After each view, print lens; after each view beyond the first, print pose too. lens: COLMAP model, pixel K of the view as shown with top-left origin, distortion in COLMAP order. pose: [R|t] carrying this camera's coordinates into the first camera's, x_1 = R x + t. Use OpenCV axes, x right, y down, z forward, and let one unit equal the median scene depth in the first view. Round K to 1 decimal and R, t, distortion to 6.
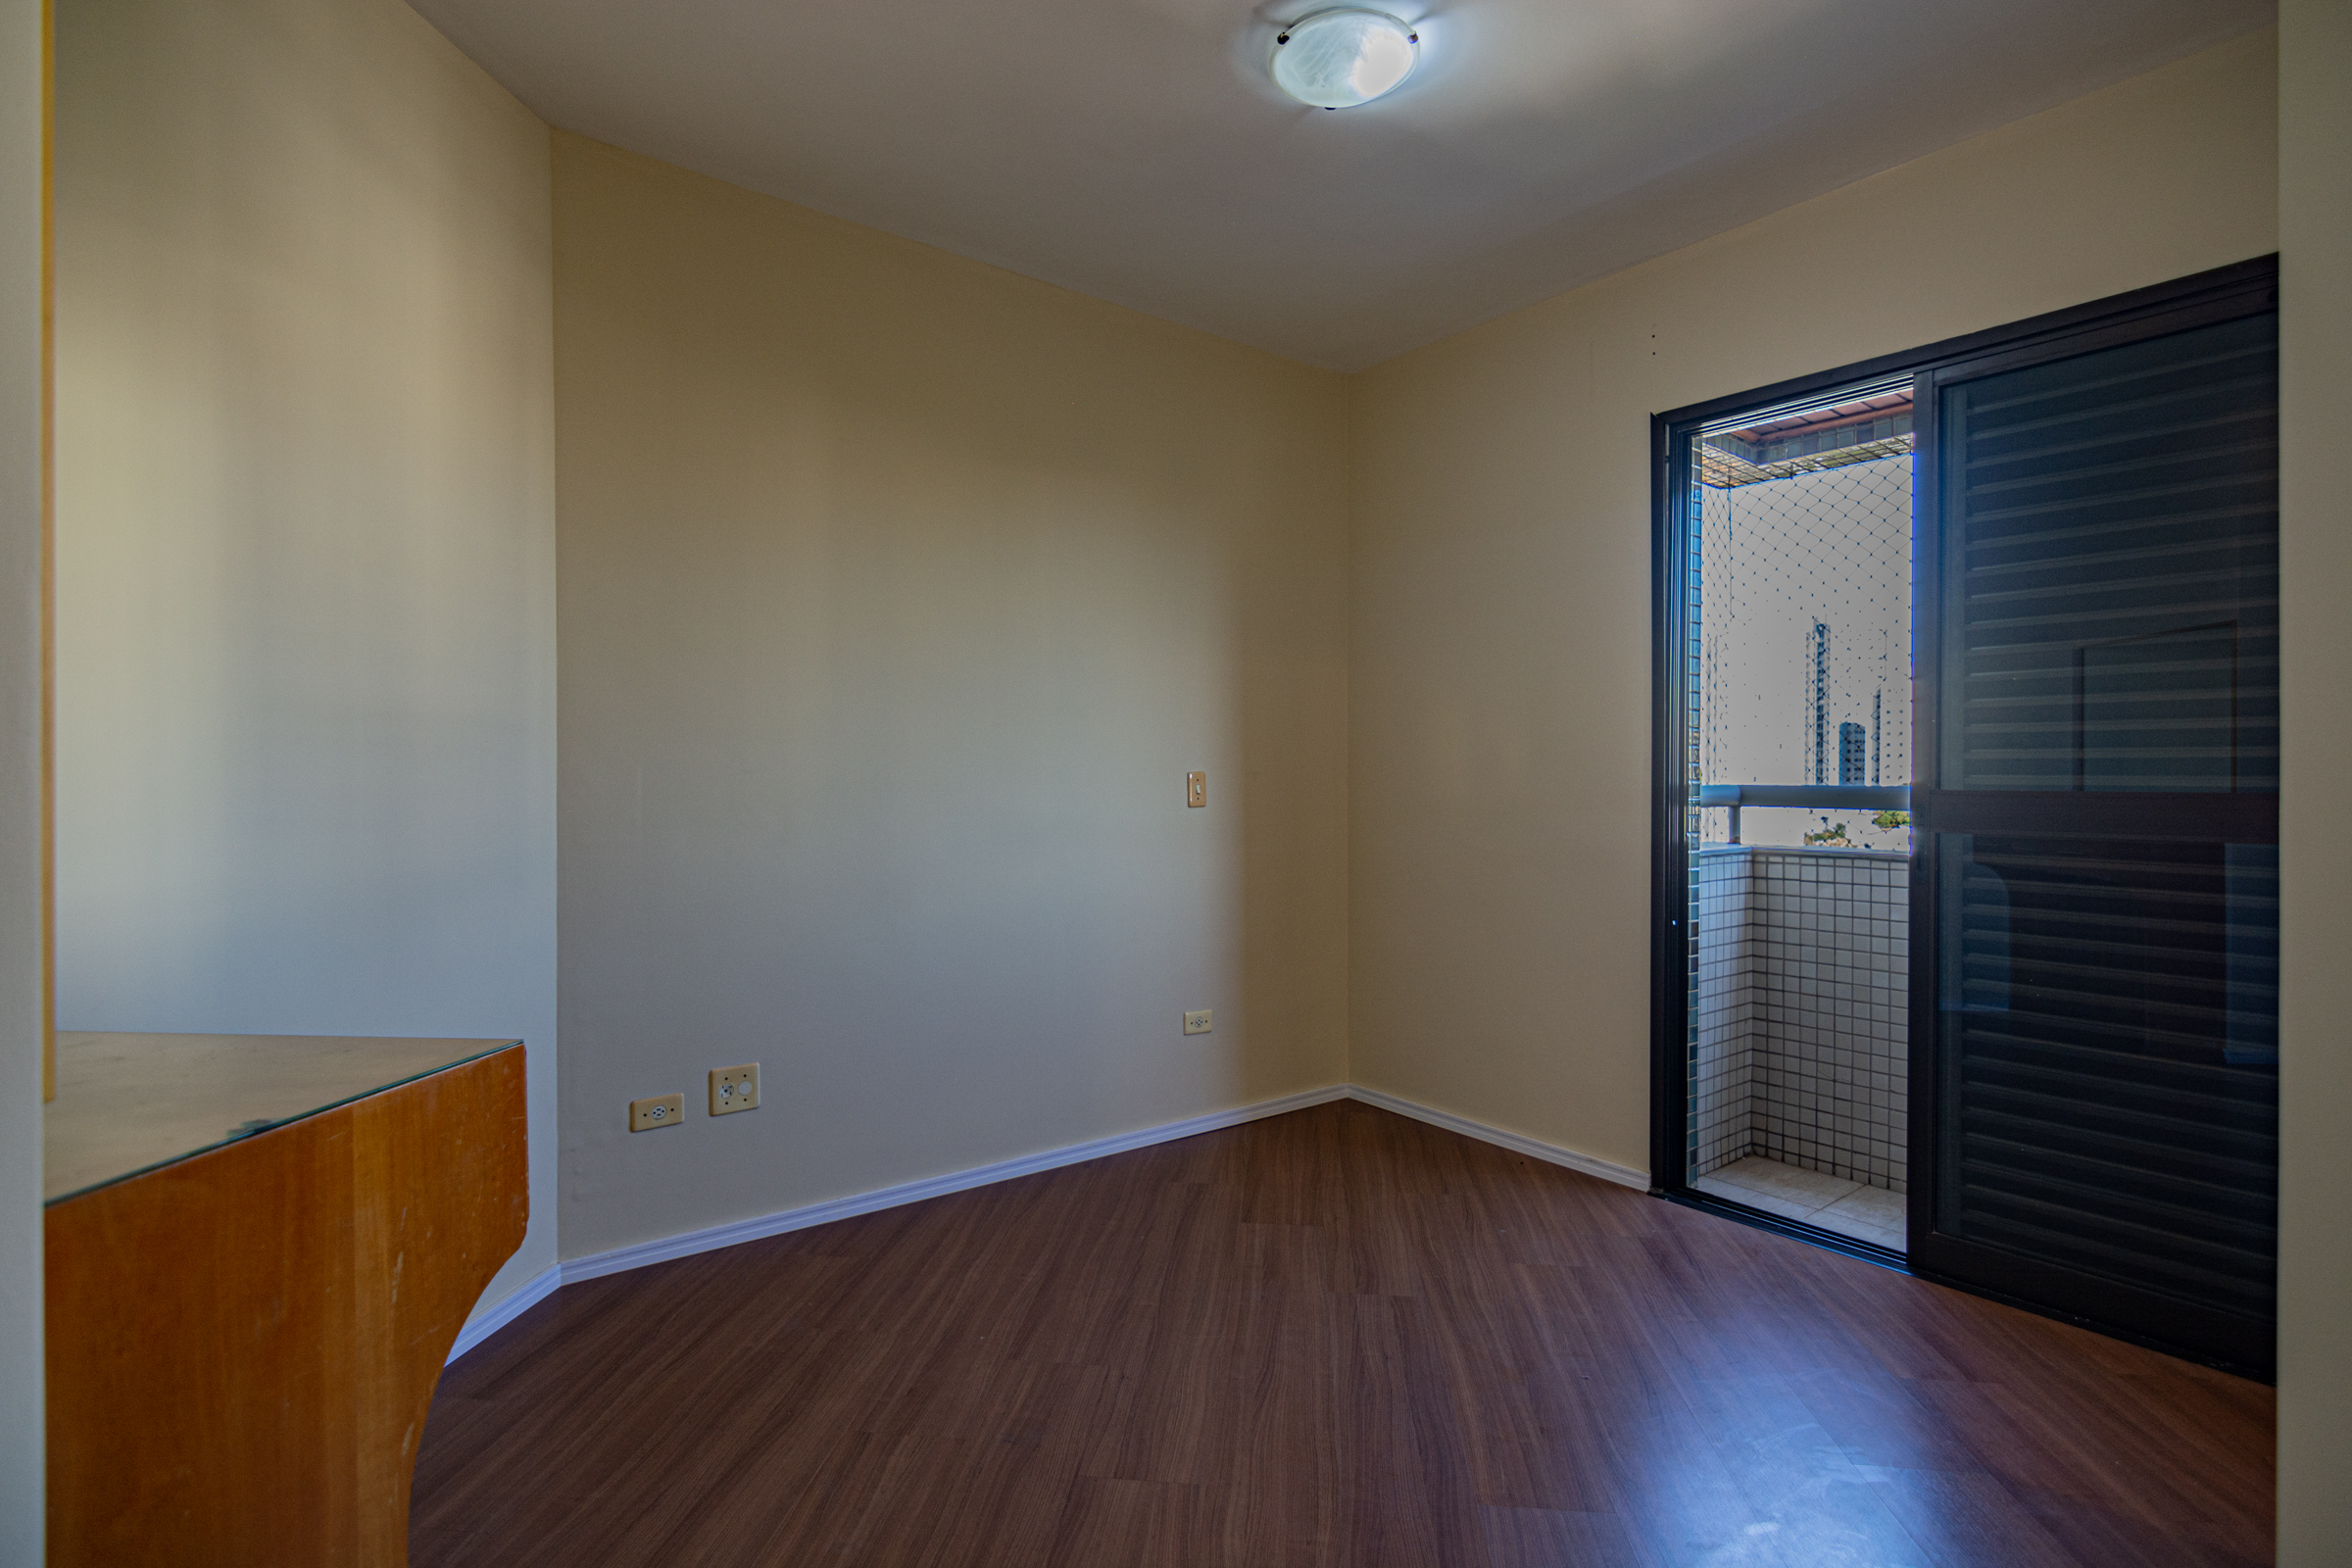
lens RADIAL K [[1115.6, 0, 1176.0], [0, 1115.6, 784.0], [0, 0, 1]] dist [0.011542, -0.000198]
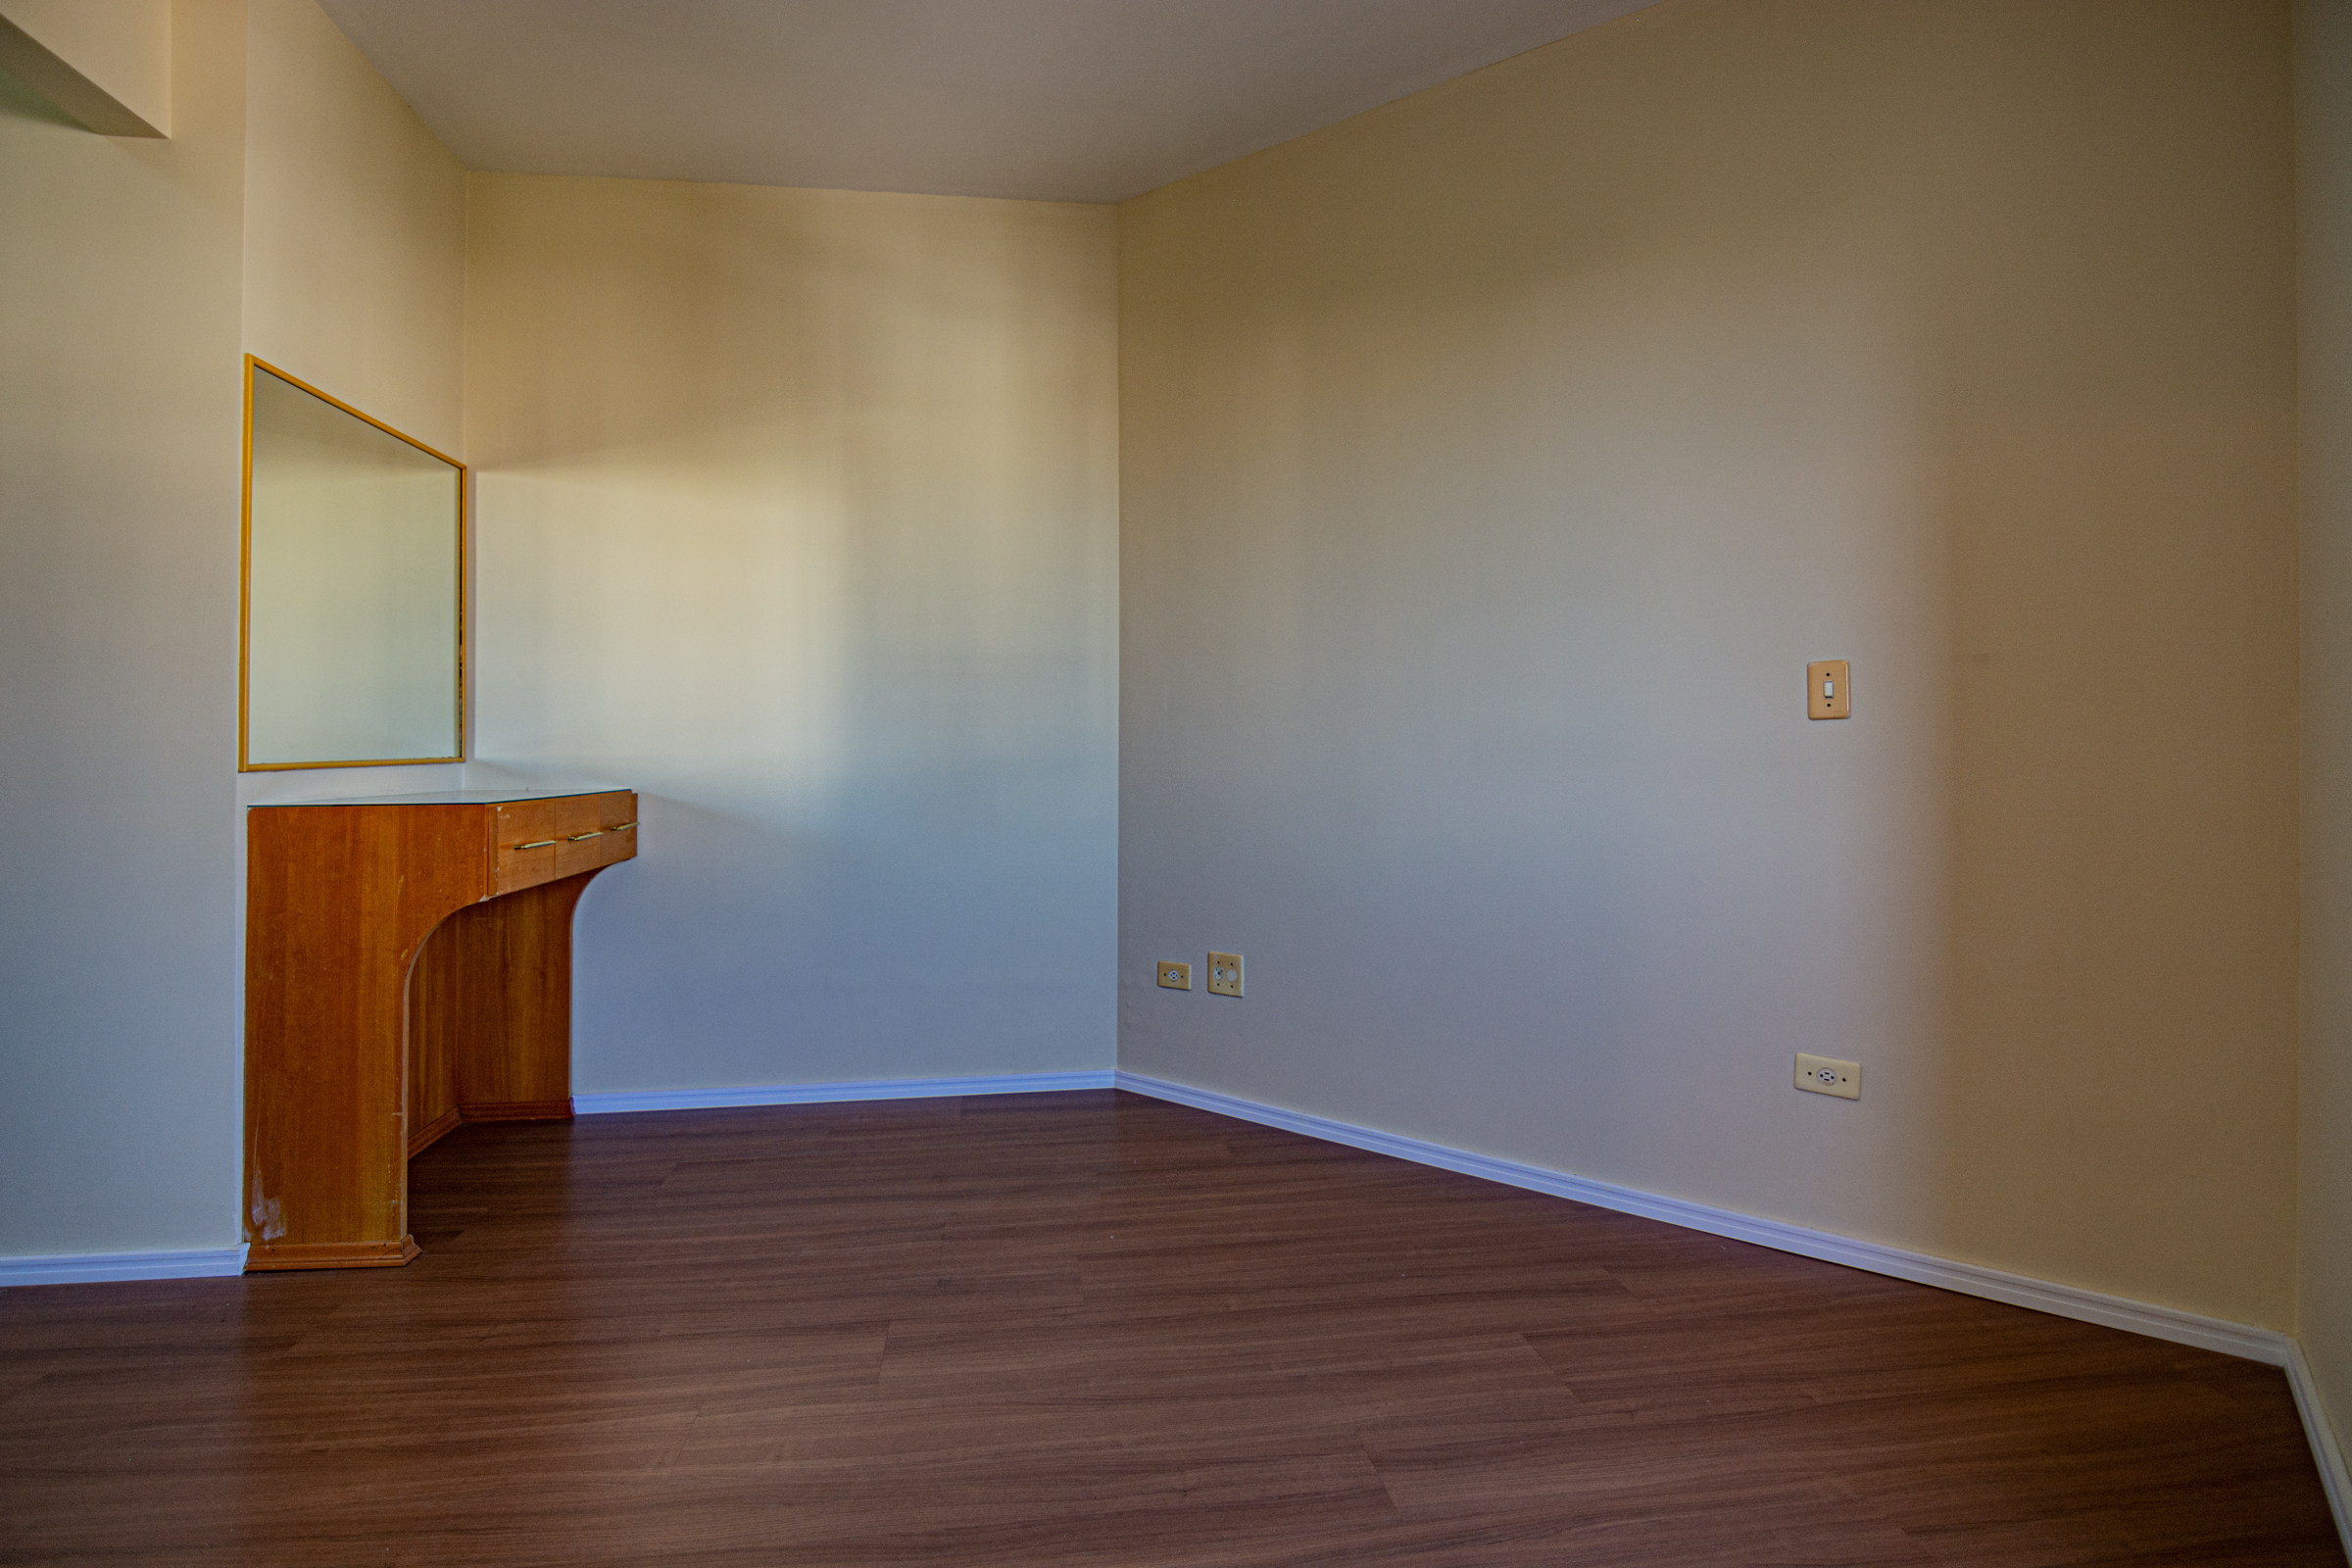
lens RADIAL K [[1153.0, 0, 1153.5], [0, 1153.0, 747.2], [0, 0, 1]] dist [-0.004796, -0.000246]
pose [[0.258854, 0.005680, -0.965900, 0.692044], [-0.000662, 0.999984, 0.005703, 0.042365], [0.965916, -0.000837, 0.258854, 0.642013]]
